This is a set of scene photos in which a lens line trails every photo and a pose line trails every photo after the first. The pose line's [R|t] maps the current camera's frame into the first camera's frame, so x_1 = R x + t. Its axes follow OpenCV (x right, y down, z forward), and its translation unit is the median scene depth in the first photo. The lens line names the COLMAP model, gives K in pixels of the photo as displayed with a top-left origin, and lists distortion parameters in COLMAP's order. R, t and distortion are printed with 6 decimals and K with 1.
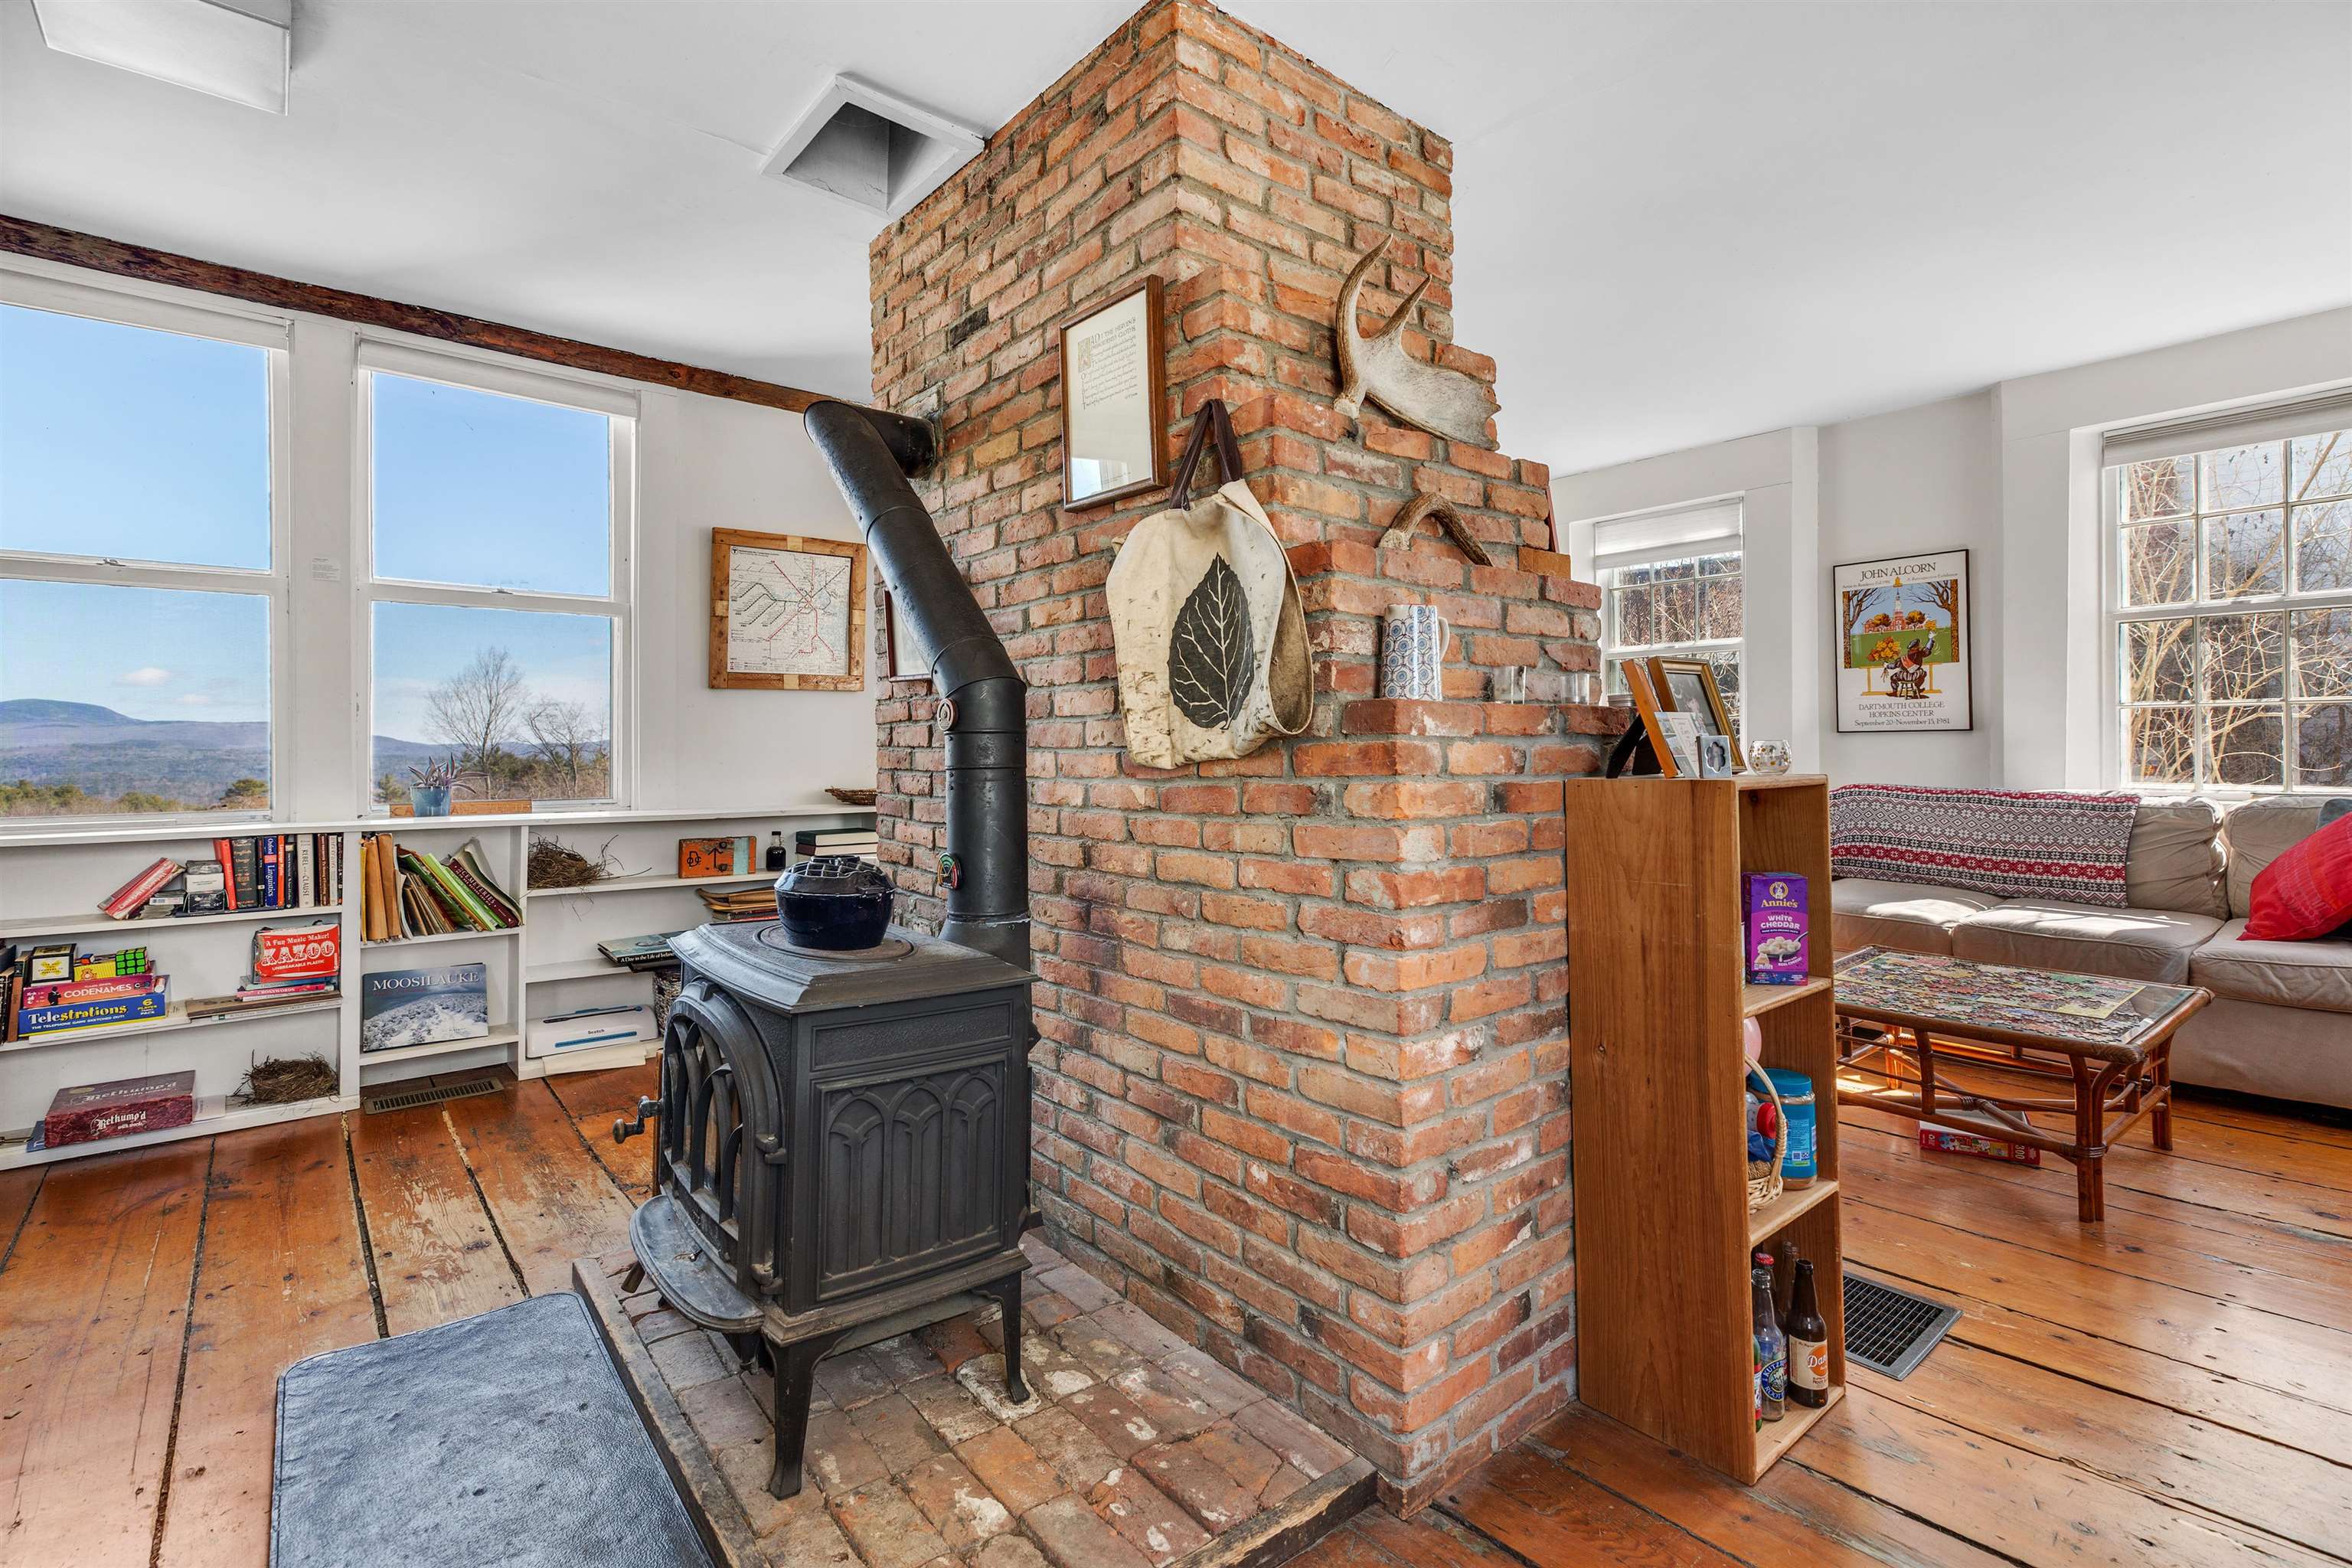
lens RADIAL K [[1069.1, 0, 1193.3], [0, 1069.1, 773.3], [0, 0, 1]] dist [0.004078, -0.000178]
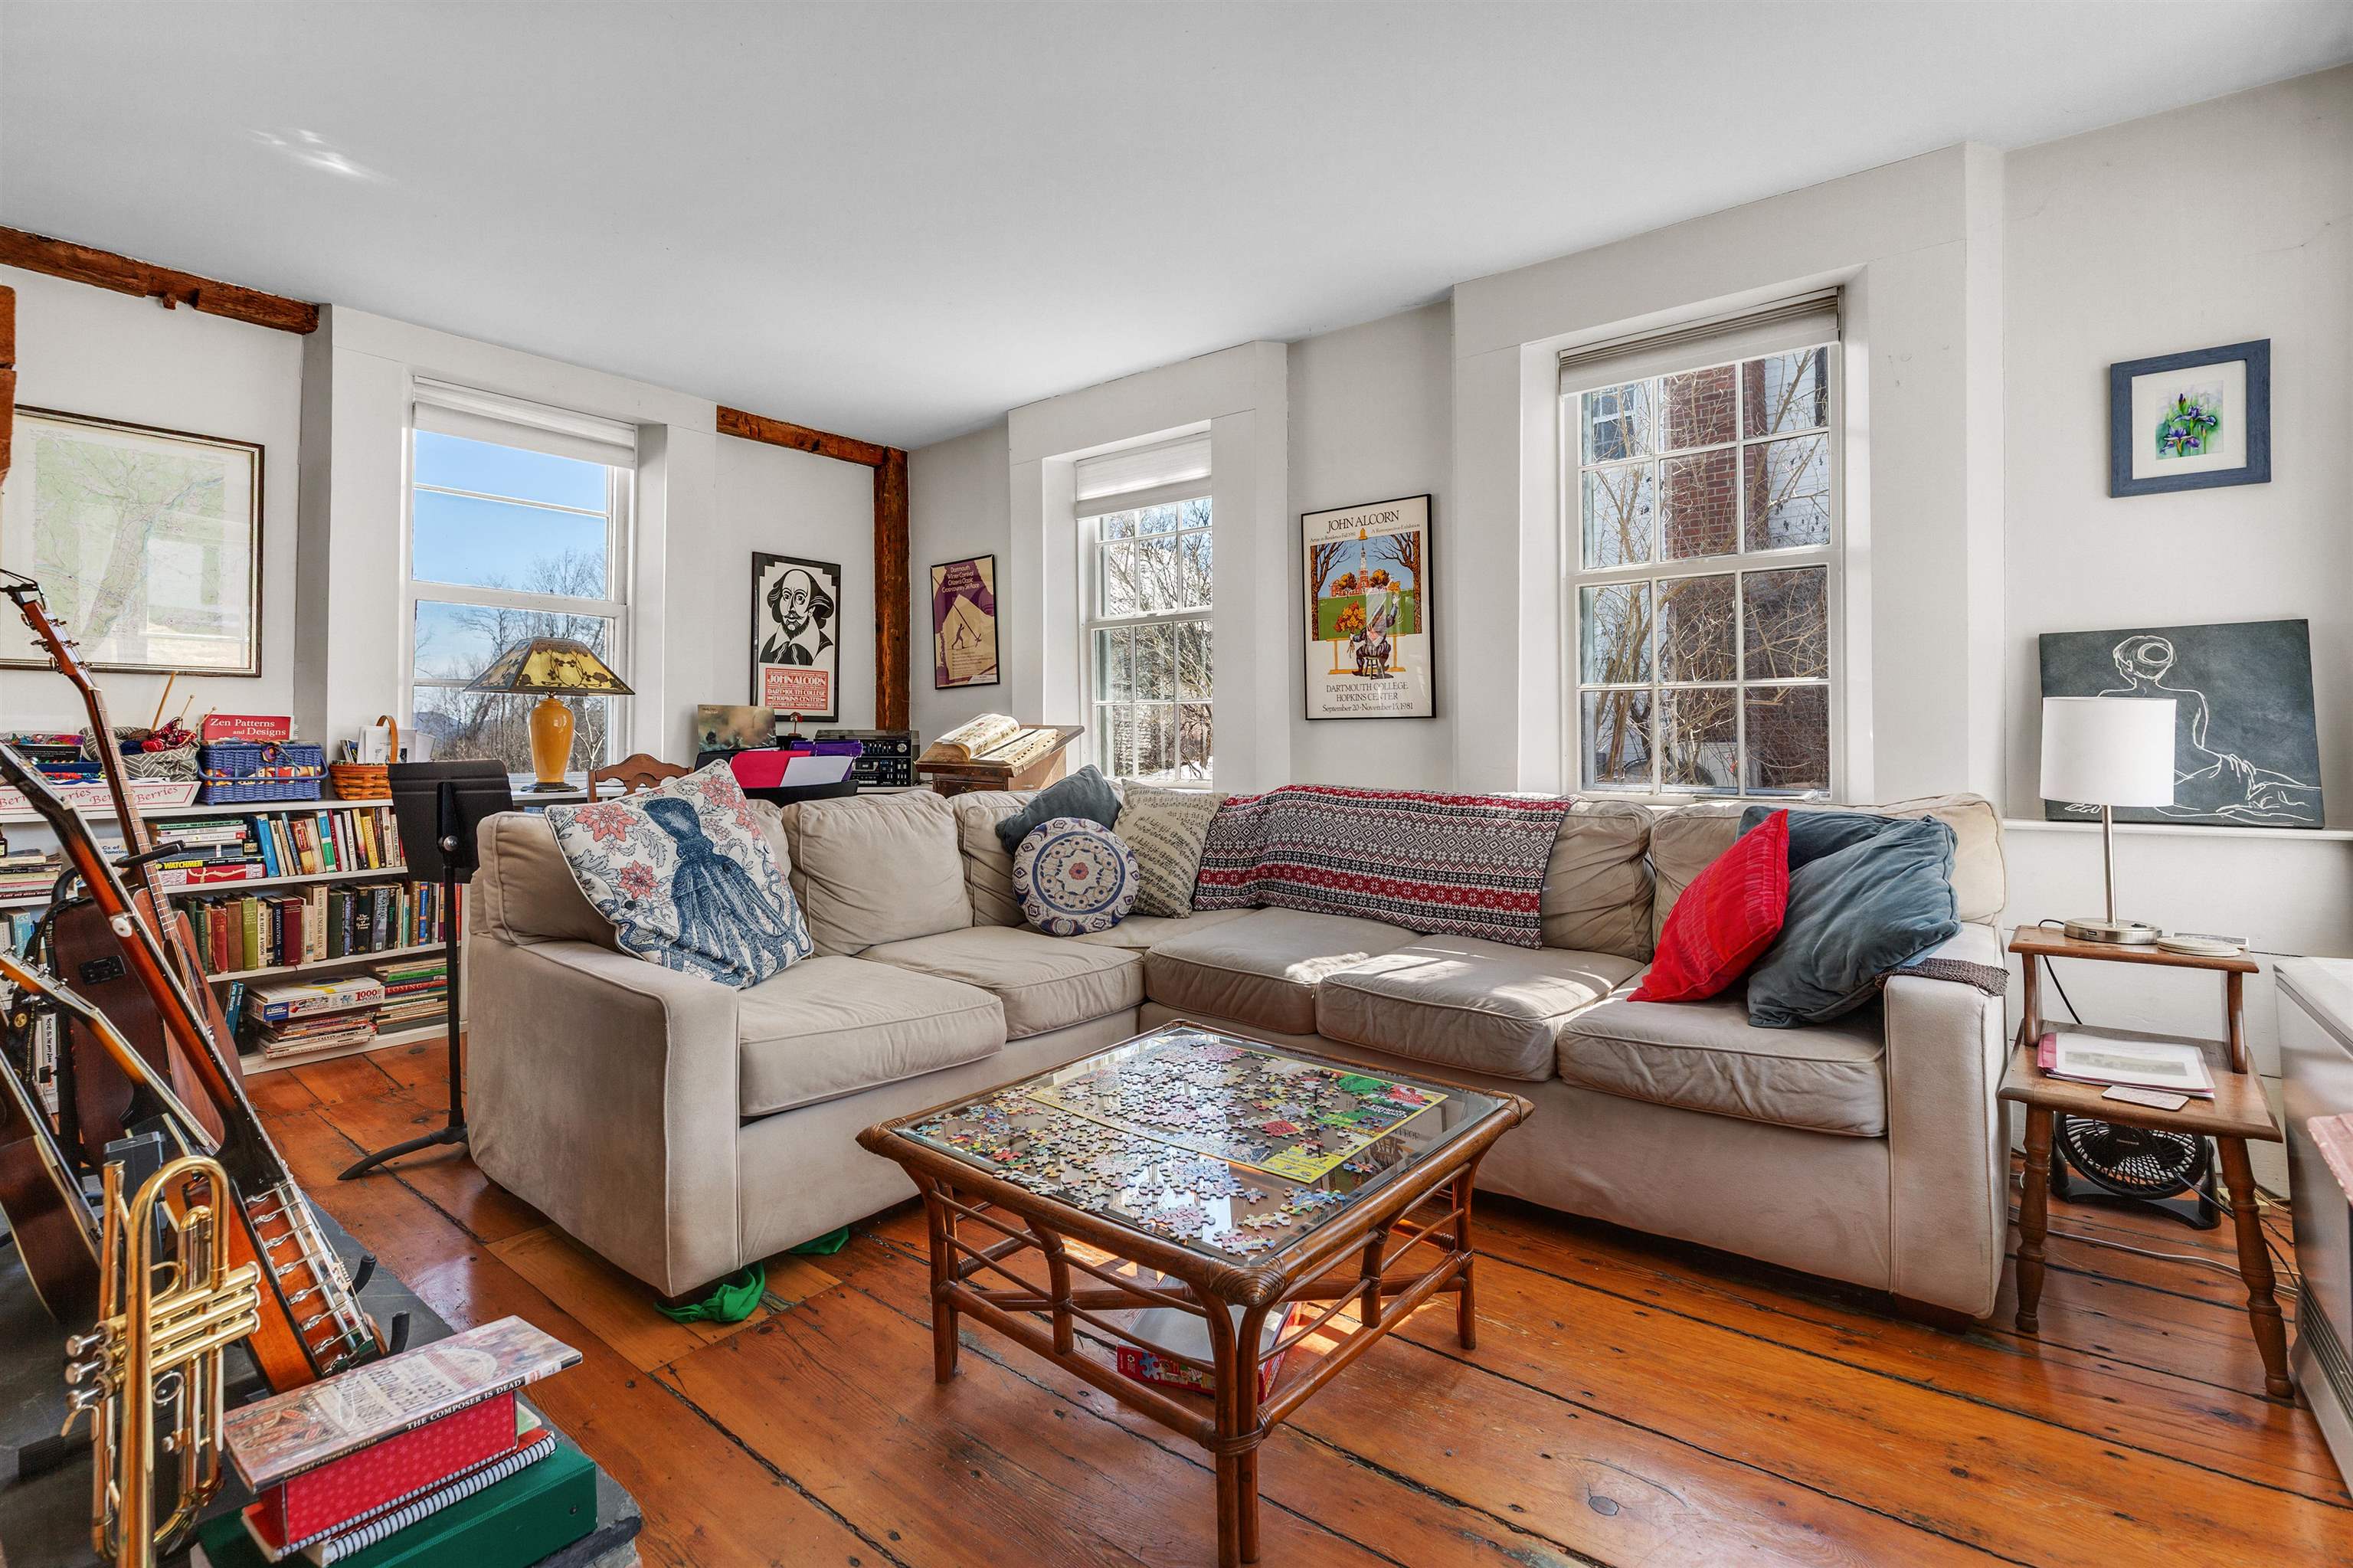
lens RADIAL K [[1069.5, 0, 1179.1], [0, 1069.5, 760.4], [0, 0, 1]] dist [0.004078, -0.000178]
pose [[0.981102, 0.004312, 0.193446, 0.377137], [-0.003157, 0.999975, -0.006279, -0.002294], [-0.193468, 0.005549, 0.981091, 0.242103]]
